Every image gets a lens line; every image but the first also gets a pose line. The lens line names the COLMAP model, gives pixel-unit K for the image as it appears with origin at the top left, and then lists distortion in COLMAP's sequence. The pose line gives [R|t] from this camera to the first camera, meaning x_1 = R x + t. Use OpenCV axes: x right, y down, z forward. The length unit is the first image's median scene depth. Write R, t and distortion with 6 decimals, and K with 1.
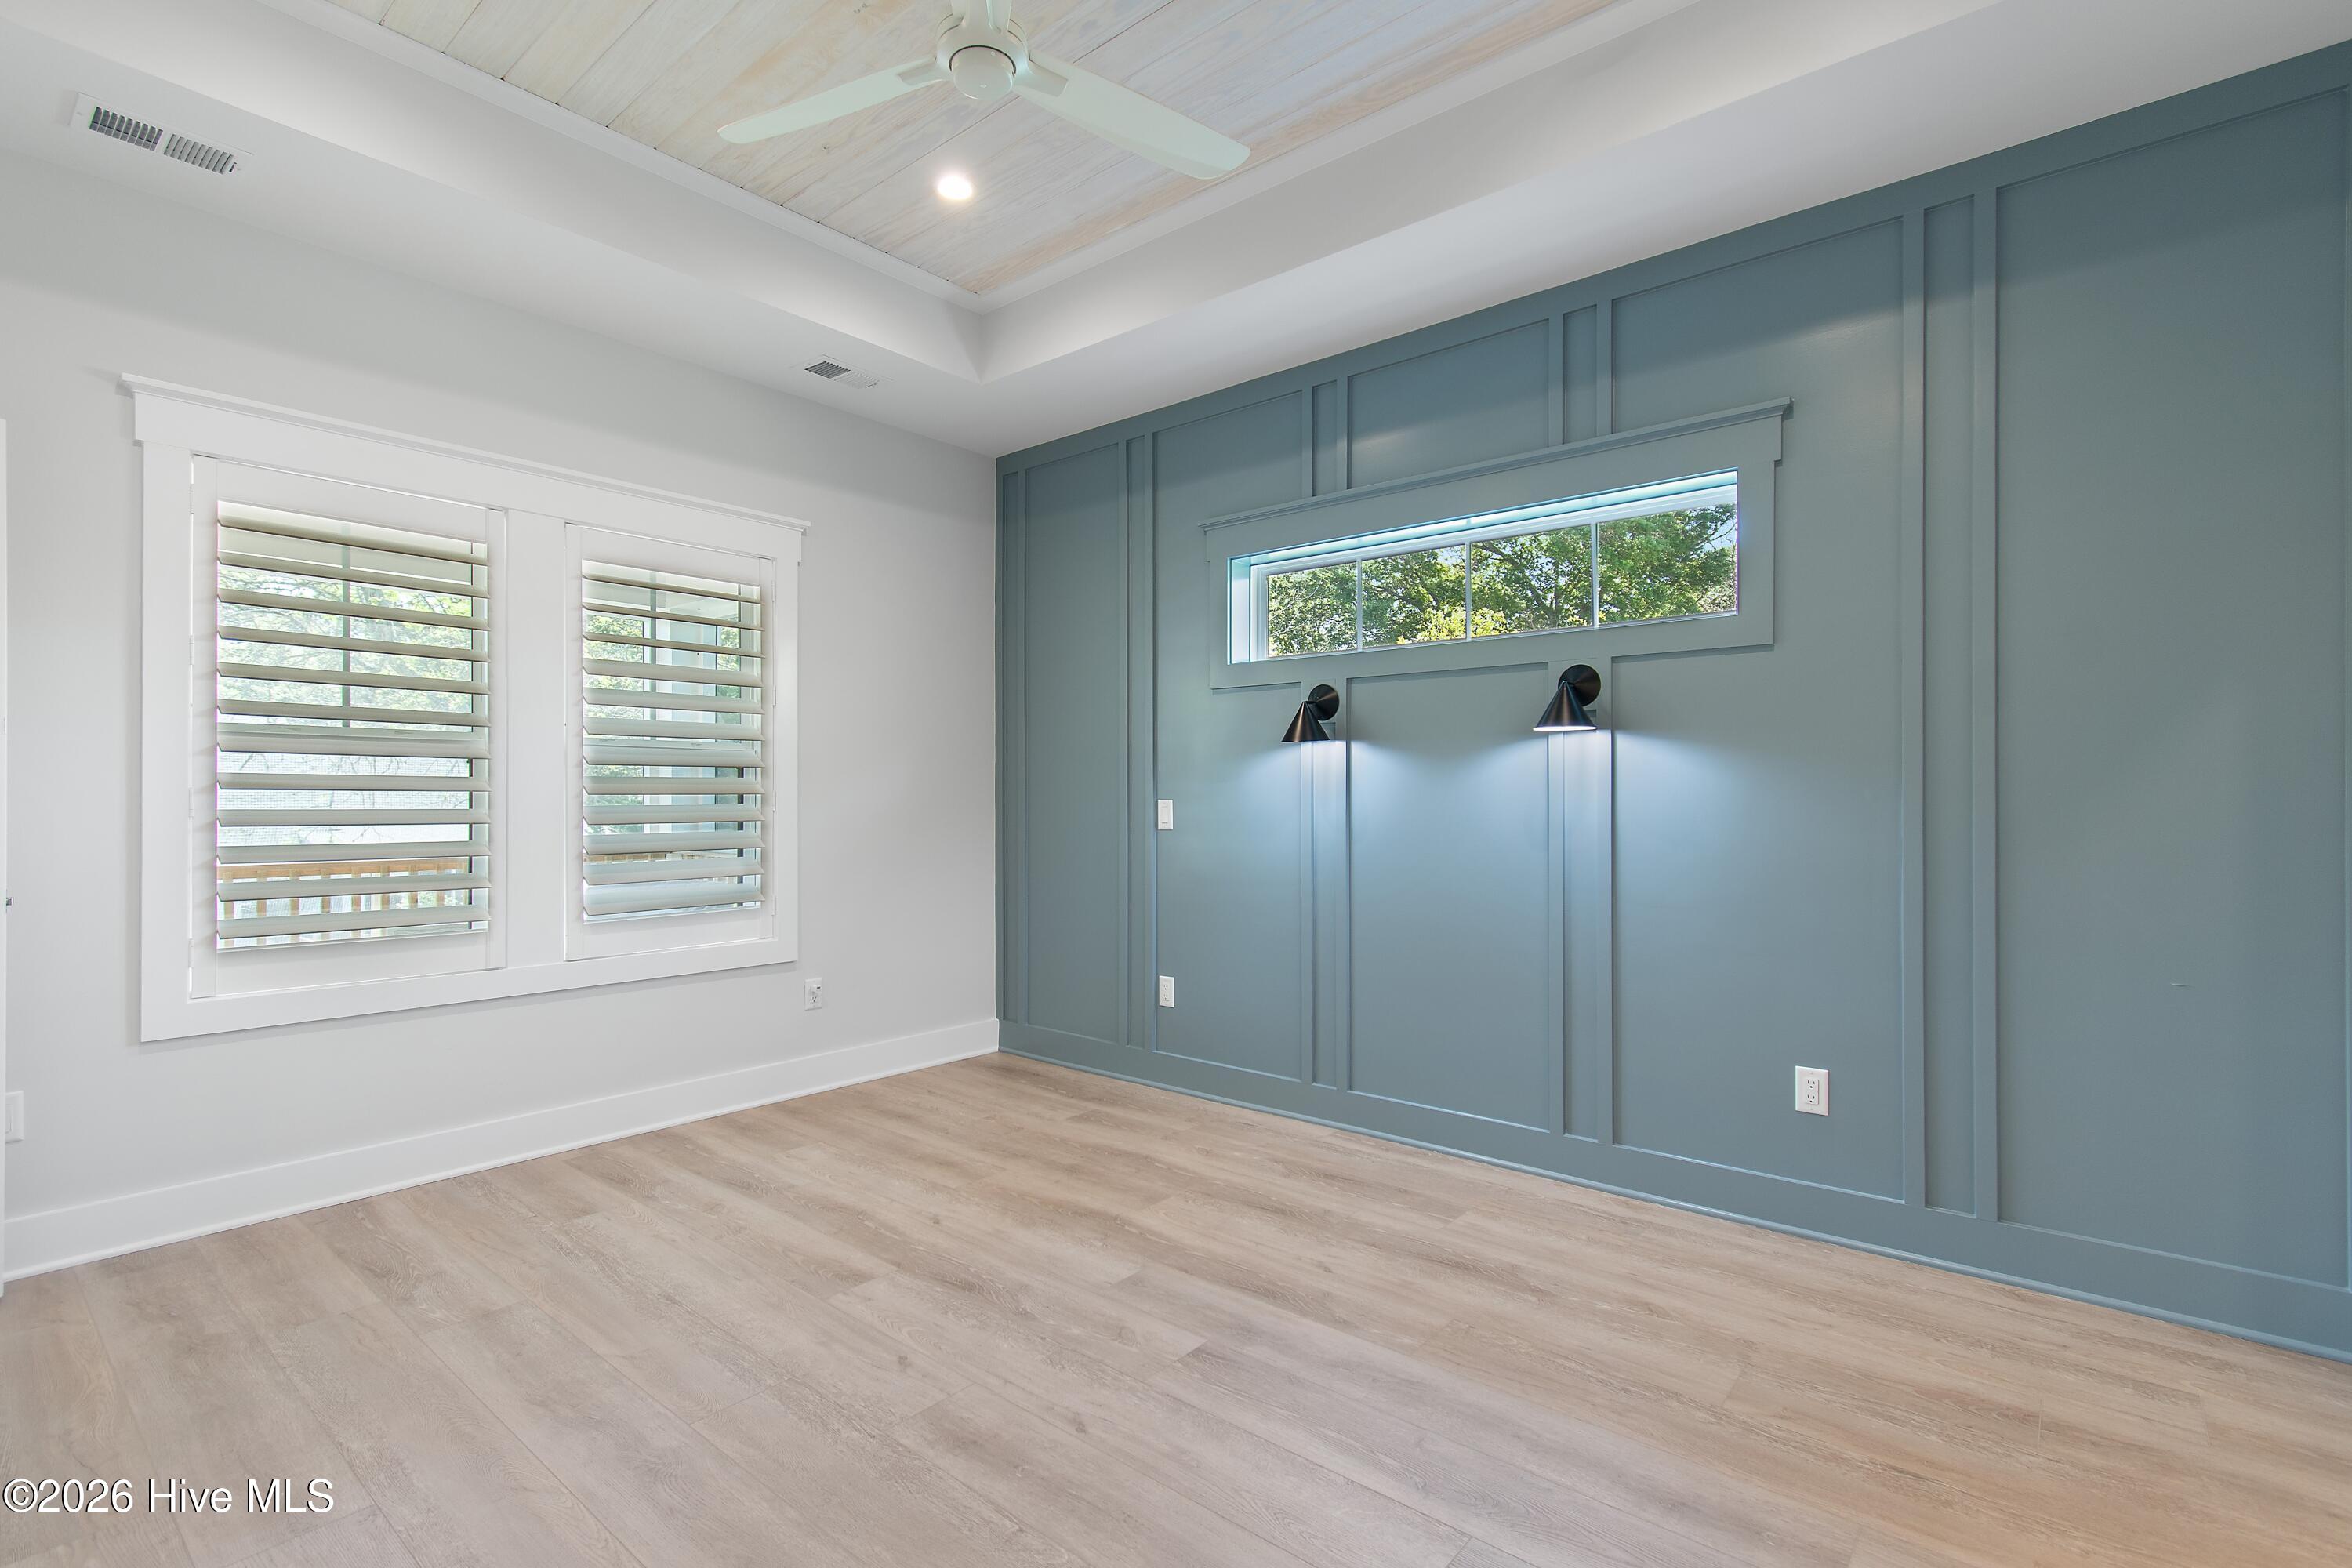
lens RADIAL K [[1072.0, 0, 1162.2], [0, 1072.0, 787.5], [0, 0, 1]] dist [0.003532, 0.000068]
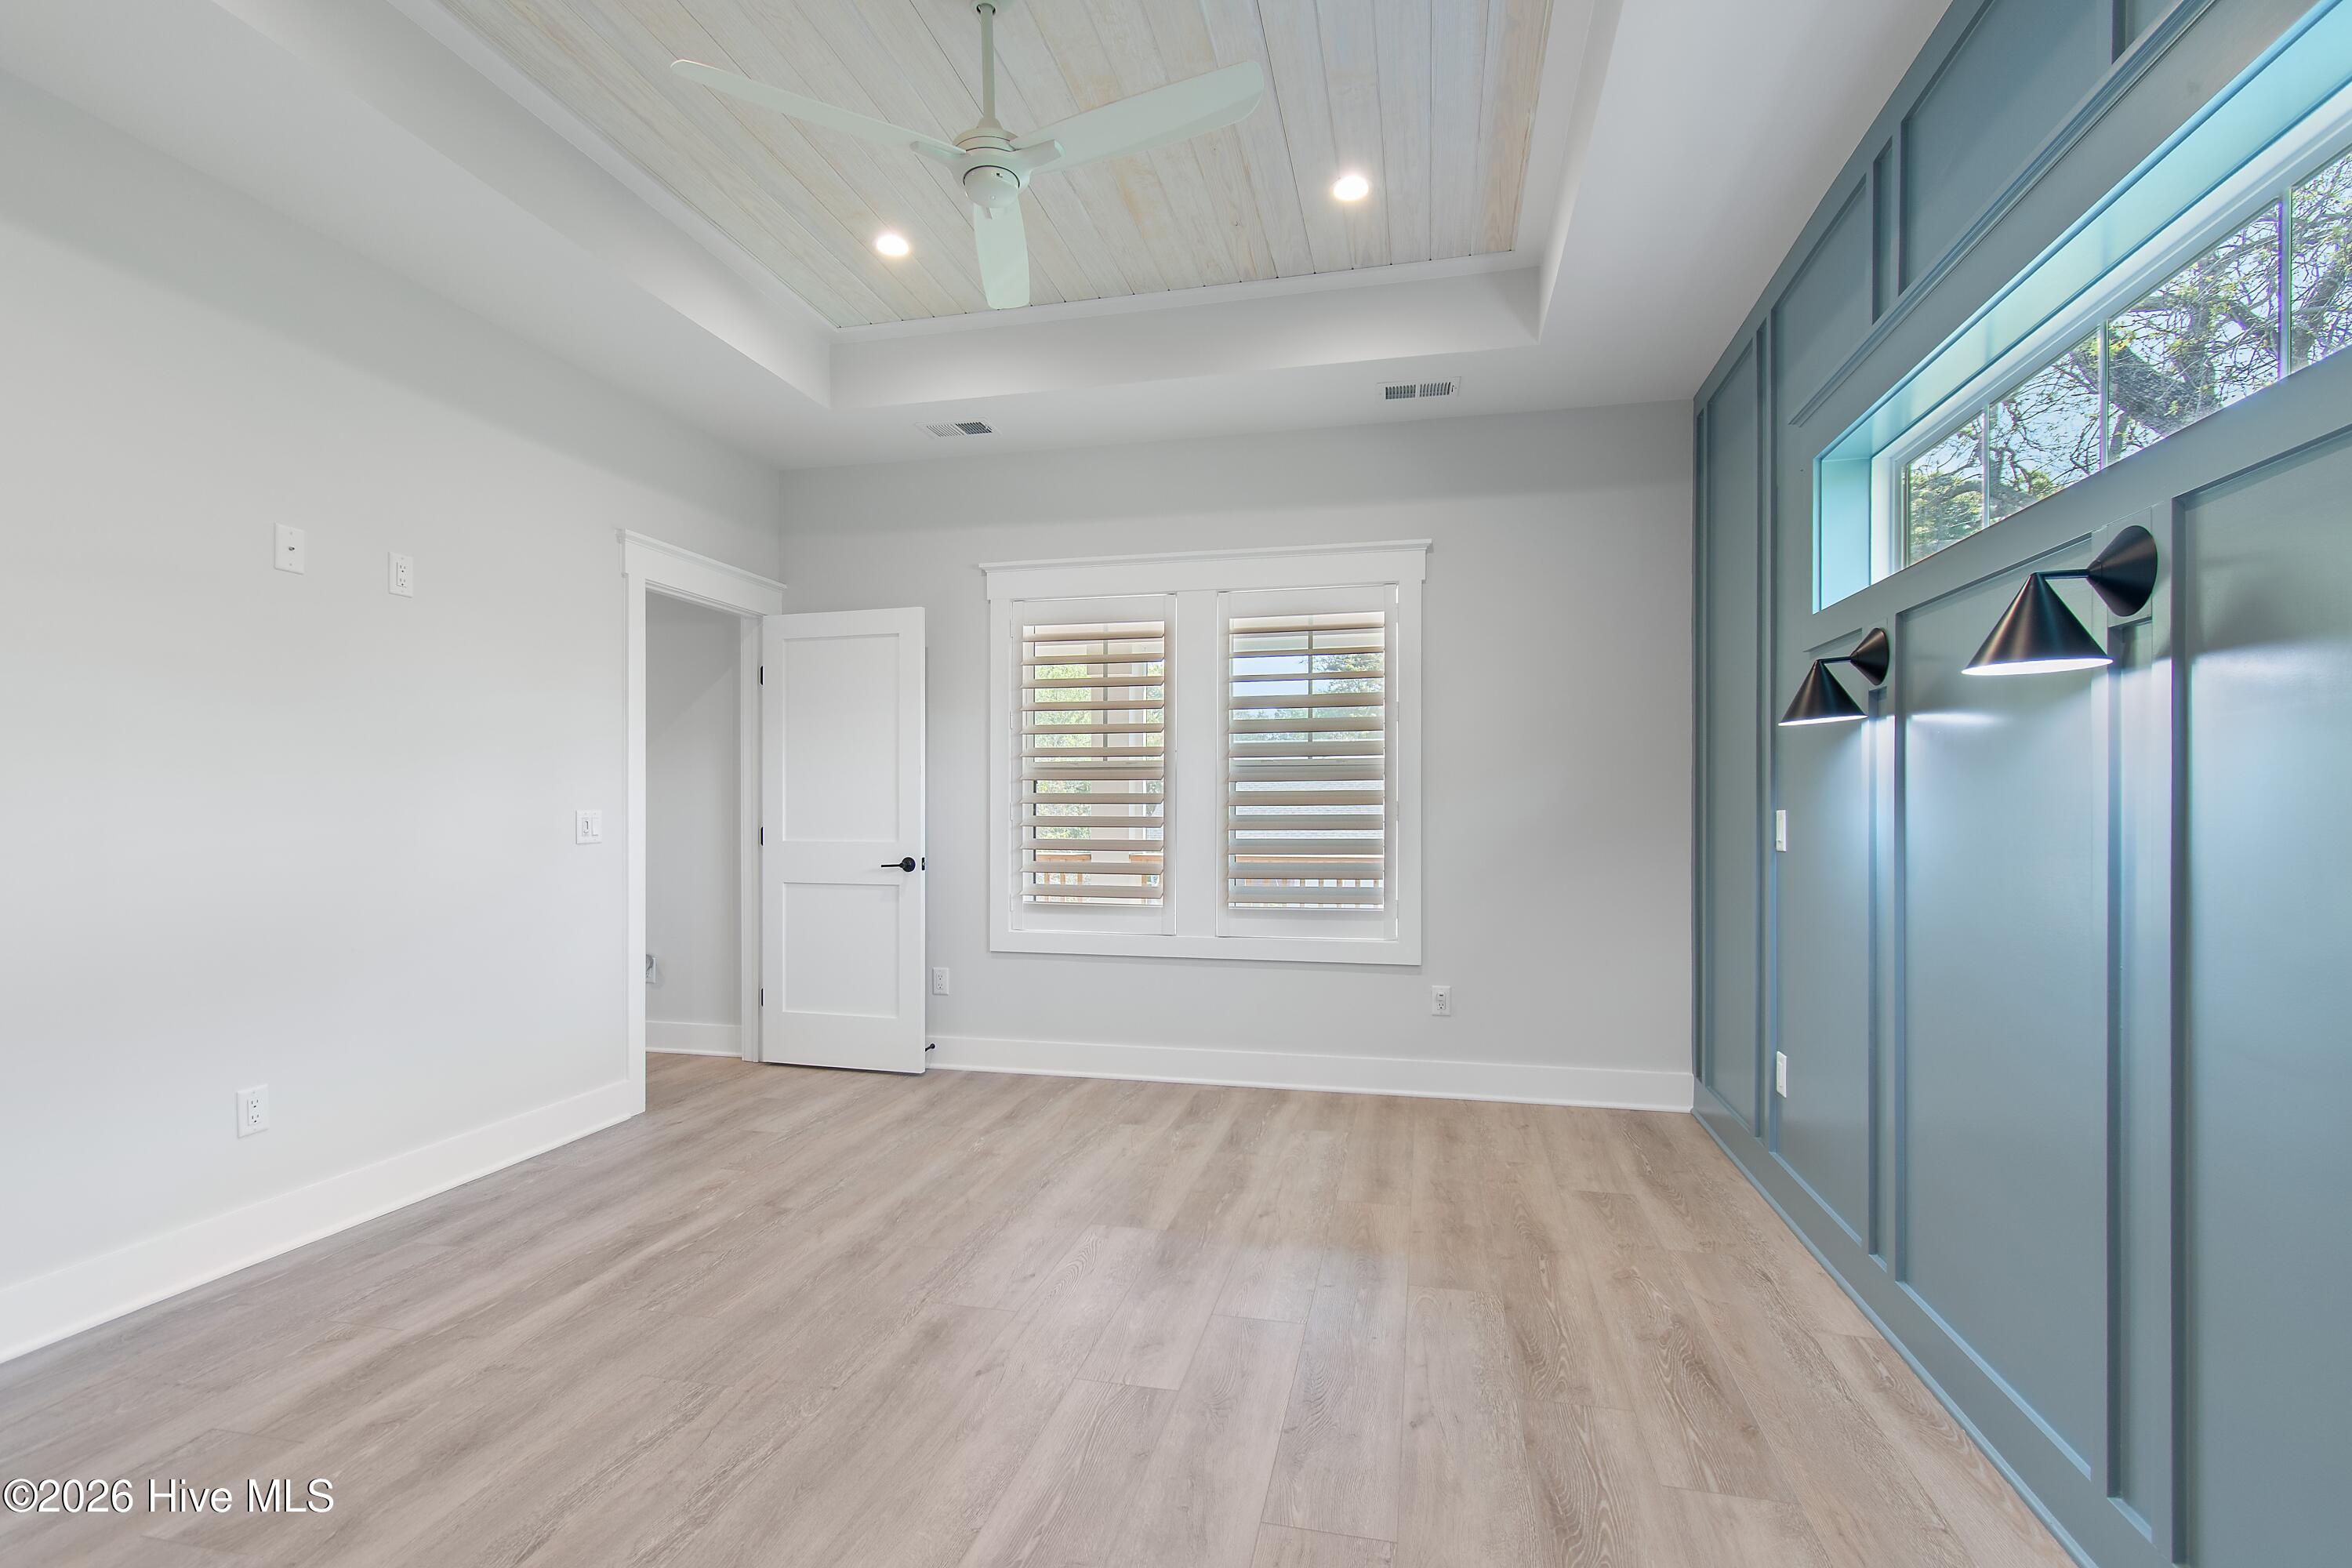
lens RADIAL K [[1072.0, 0, 1168.8], [0, 1072.0, 802.3], [0, 0, 1]] dist [0.003532, 0.000068]
pose [[0.467608, -0.006473, -0.883912, 0.585943], [0.009672, 0.999951, -0.002207, 0.004803], [0.883883, -0.007517, 0.467647, 0.381133]]
